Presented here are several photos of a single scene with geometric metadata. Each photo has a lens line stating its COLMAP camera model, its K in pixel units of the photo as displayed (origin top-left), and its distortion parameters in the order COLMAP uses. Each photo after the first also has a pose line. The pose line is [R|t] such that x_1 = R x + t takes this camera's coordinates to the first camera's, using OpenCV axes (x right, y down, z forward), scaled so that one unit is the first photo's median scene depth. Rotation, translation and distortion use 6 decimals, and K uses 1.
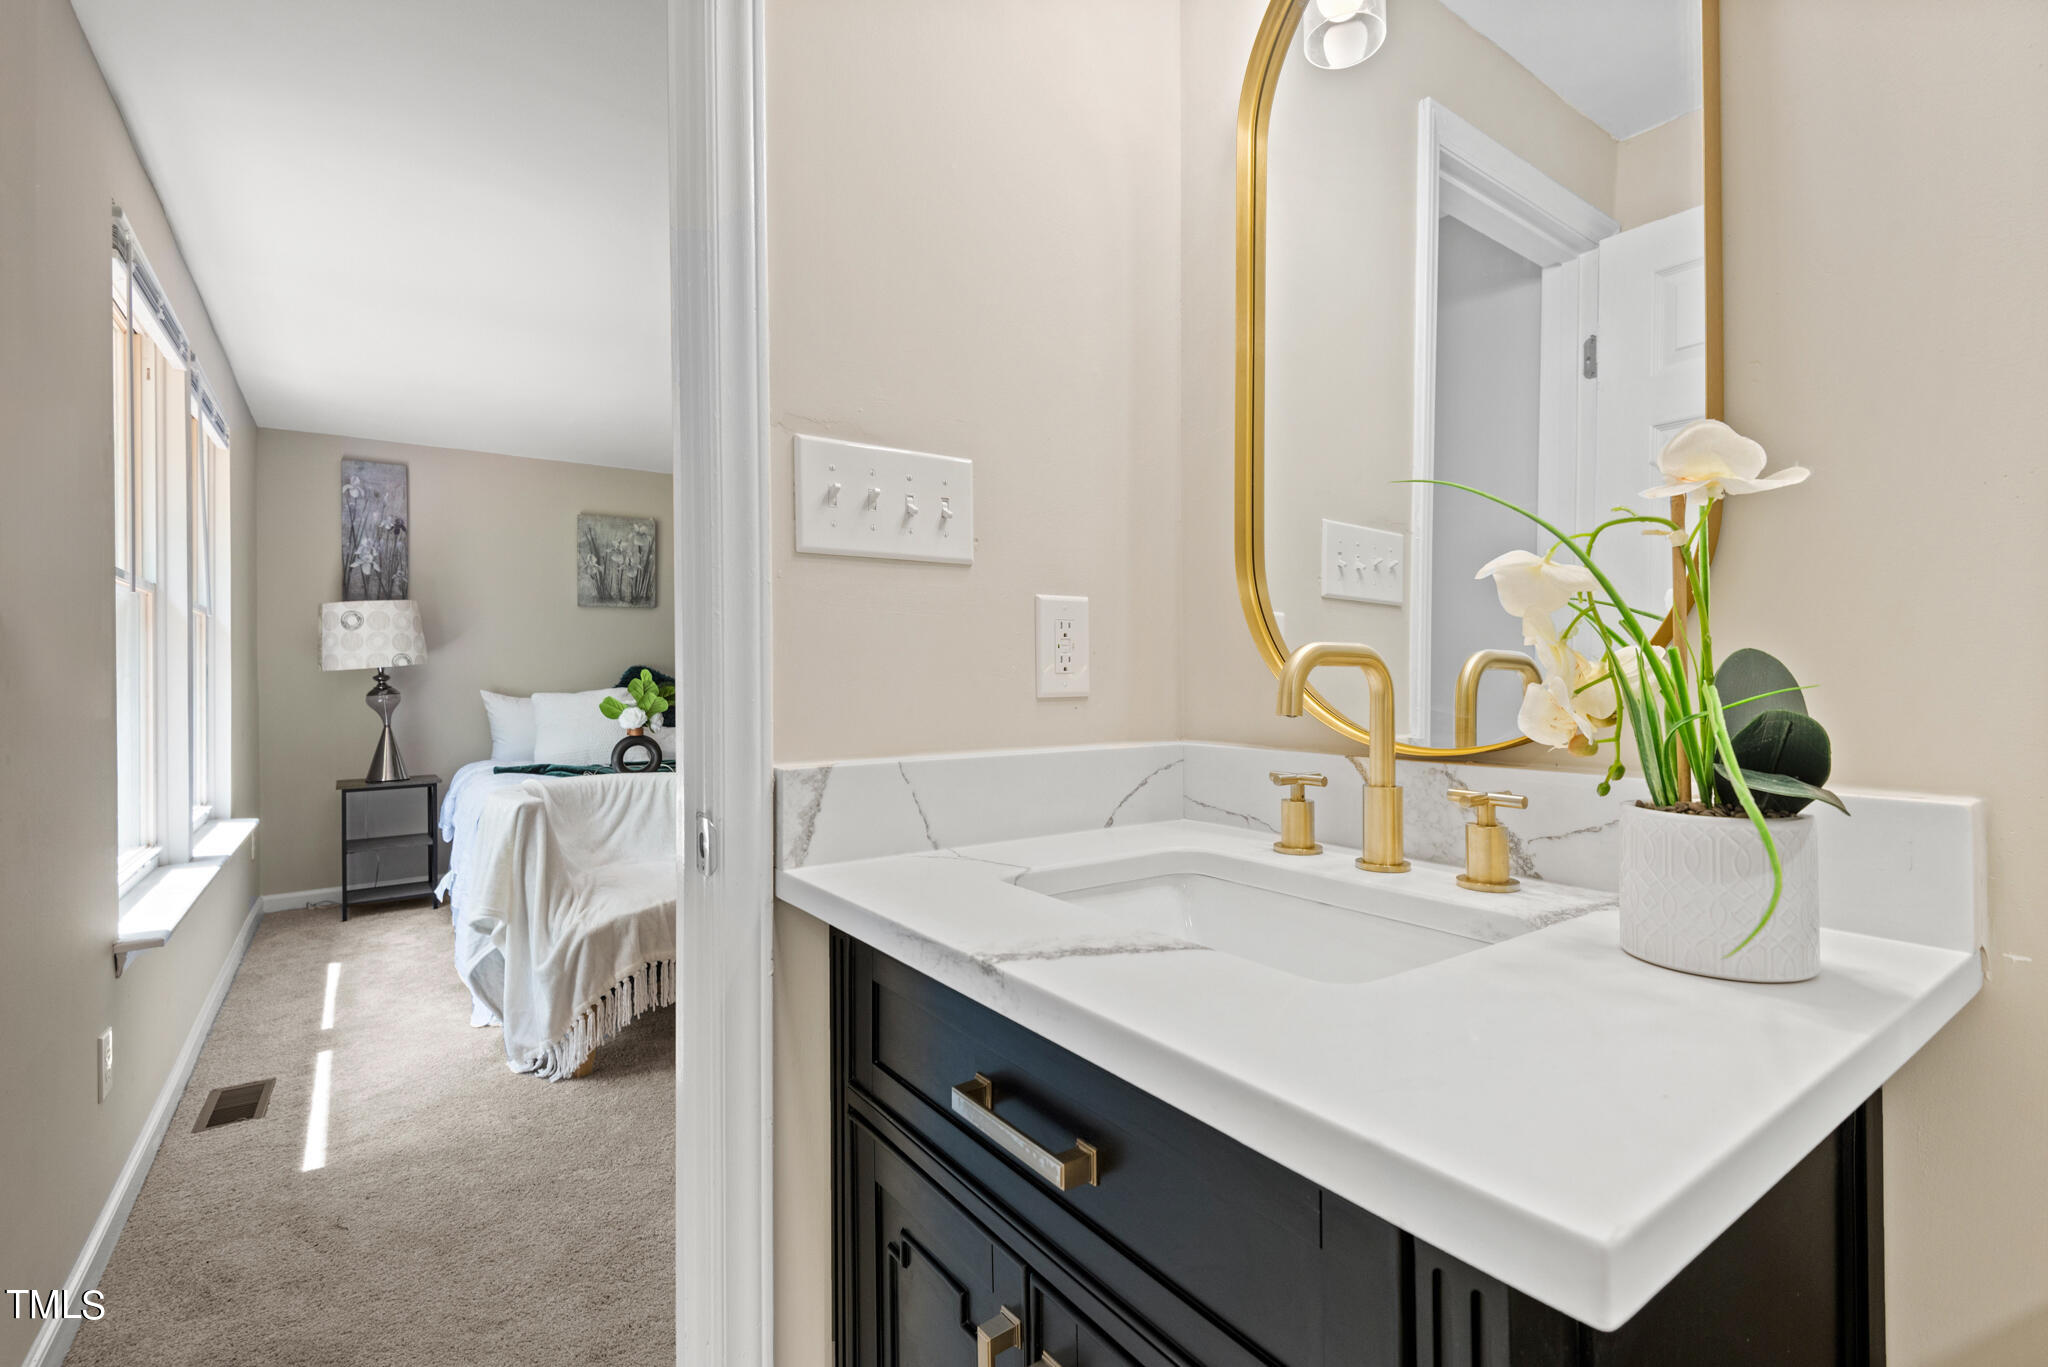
lens RADIAL K [[931.2, 0, 1032.9], [0, 931.2, 682.9], [0, 0, 1]] dist [0.005502, -0.002427]
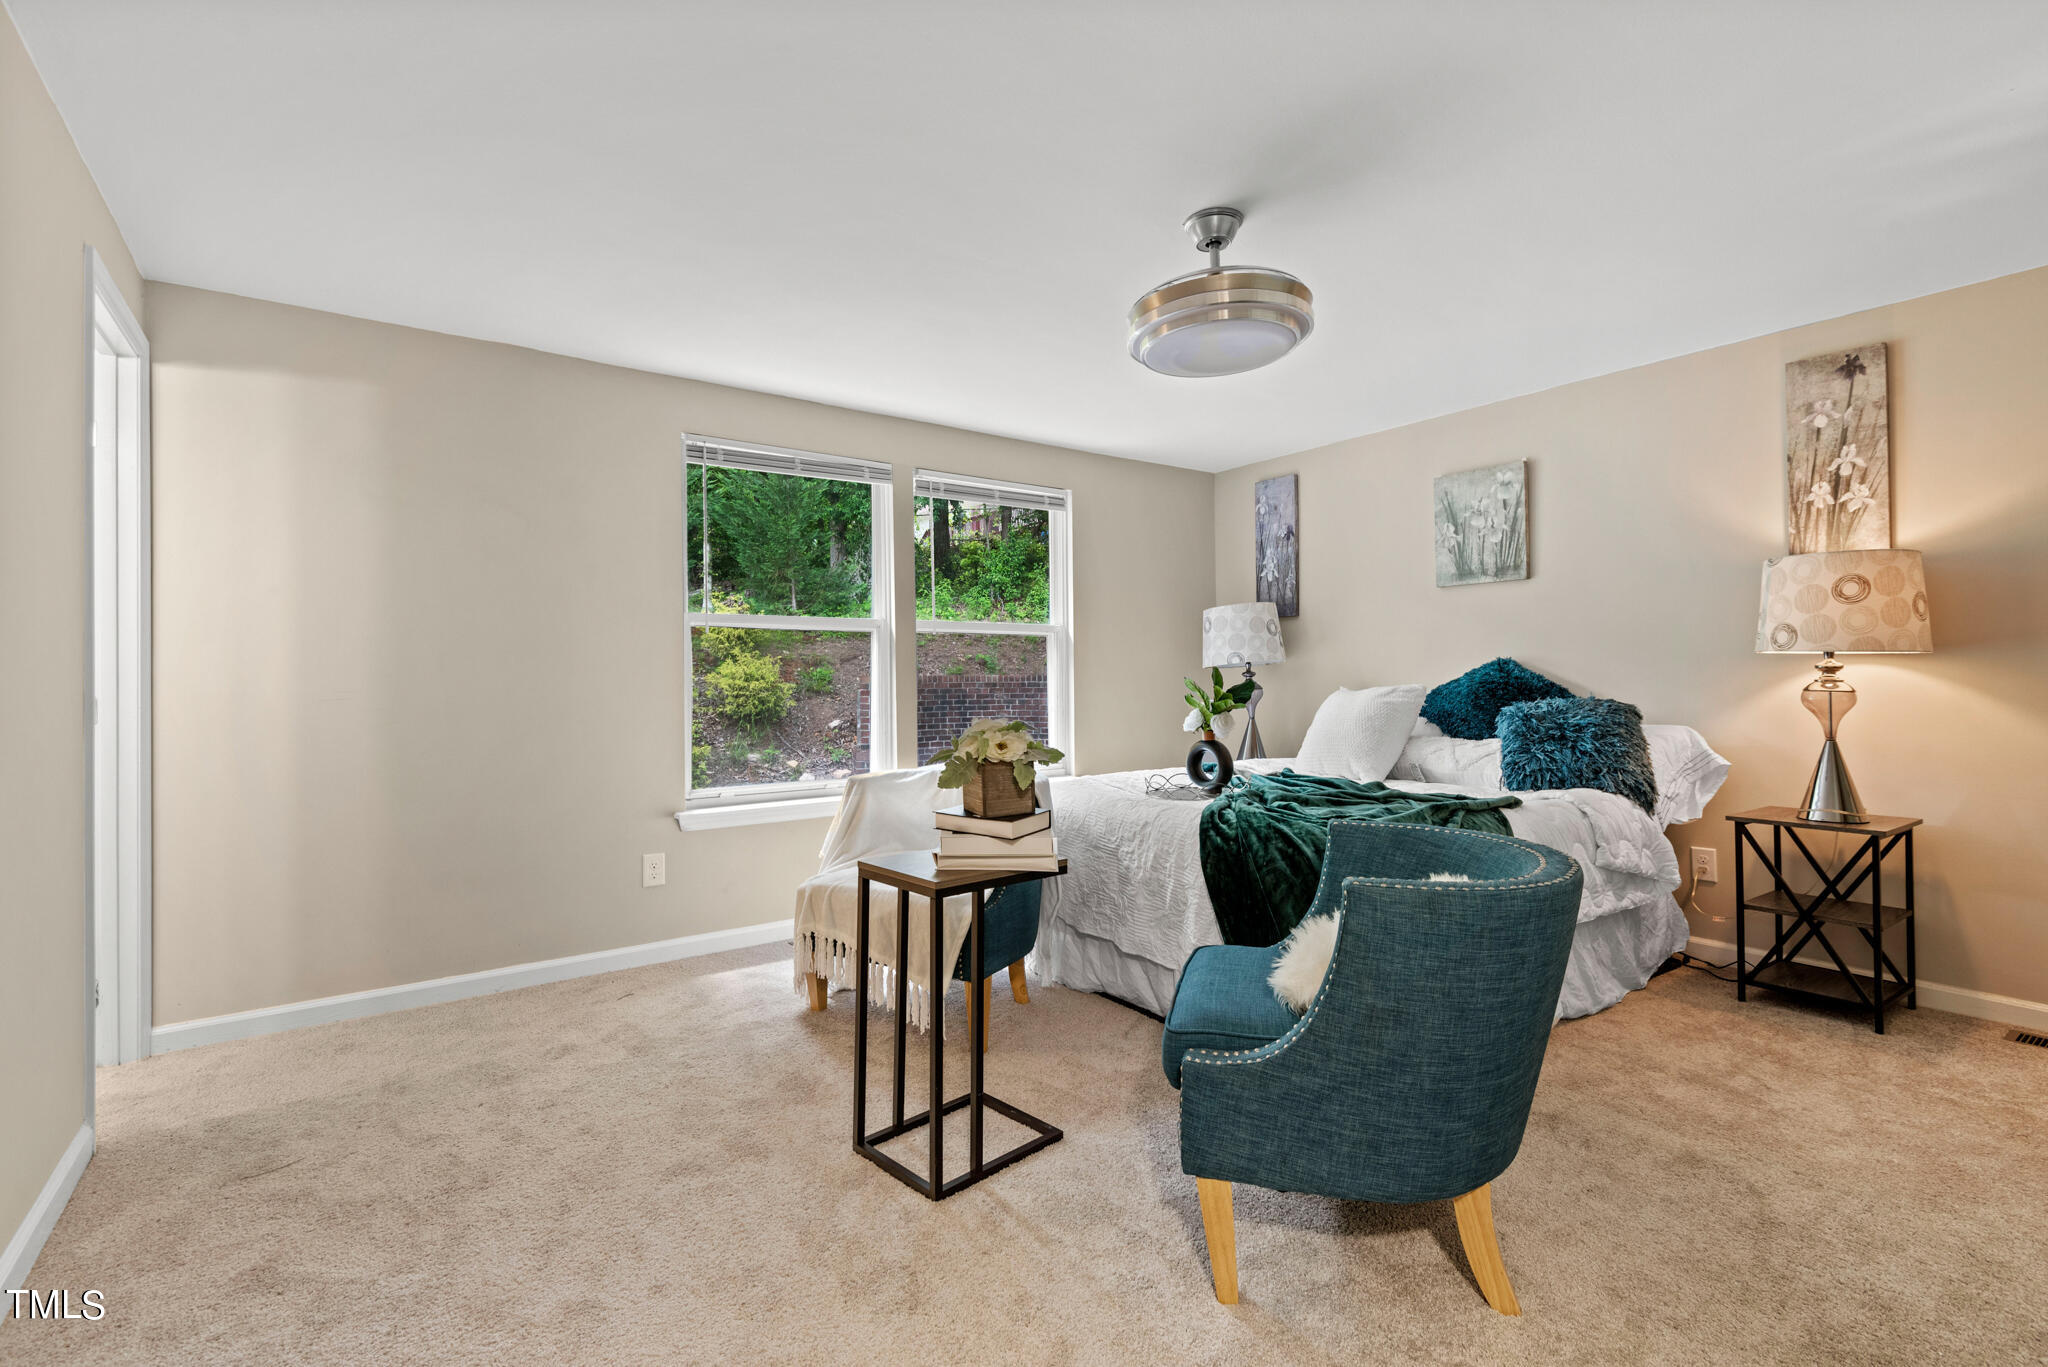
lens RADIAL K [[931.2, 0, 1029.8], [0, 931.2, 671.2], [0, 0, 1]] dist [0.005502, -0.002427]
pose [[-0.009196, -0.002133, -0.999955, 0.347177], [-0.000319, 0.999998, -0.002130, -0.006032], [0.999958, 0.000300, -0.009197, 0.637761]]
